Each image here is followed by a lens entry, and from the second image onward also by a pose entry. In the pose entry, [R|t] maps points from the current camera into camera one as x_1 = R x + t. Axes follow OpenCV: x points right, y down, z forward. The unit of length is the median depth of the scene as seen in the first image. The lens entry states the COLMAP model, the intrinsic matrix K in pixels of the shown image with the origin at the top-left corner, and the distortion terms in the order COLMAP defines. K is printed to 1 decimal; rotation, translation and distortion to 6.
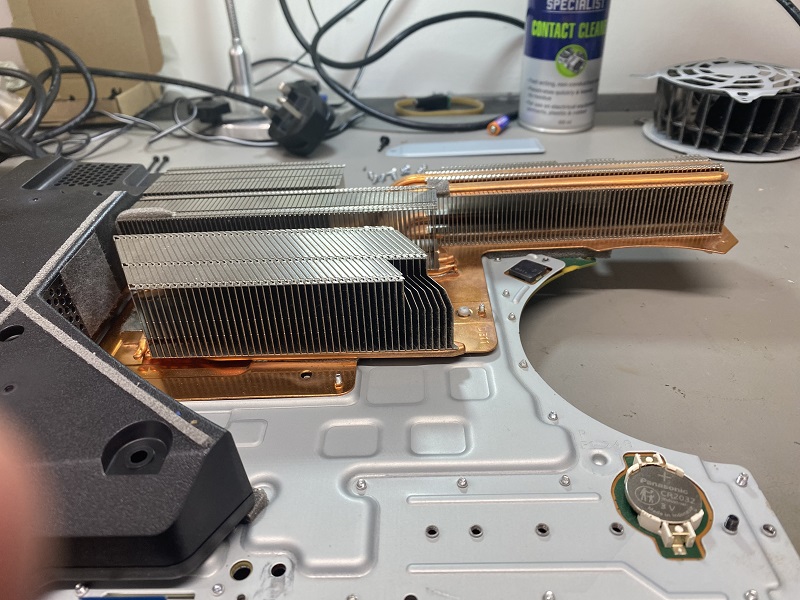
lens RADIAL K [[654.8, 0, 400.0], [0, 654.8, 300.0], [0, 0, 1]] dist [-0.045934, 0.002757]
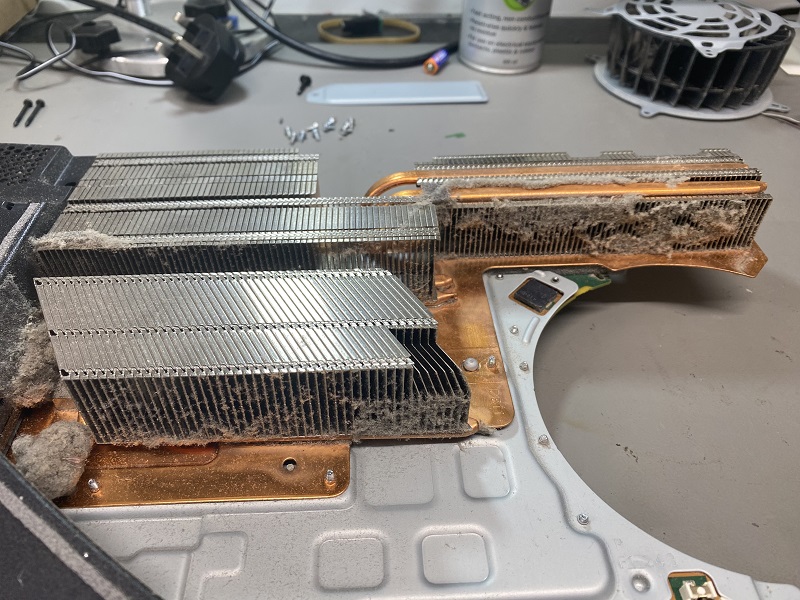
lens RADIAL K [[654.8, 0, 400.0], [0, 654.8, 300.0], [0, 0, 1]] dist [-0.045934, 0.002757]
pose [[0.996152, -0.005448, 0.087469, -0.068459], [-0.009190, 0.986071, 0.166074, -0.208423], [-0.087155, -0.166238, 0.982226, 0.191190]]
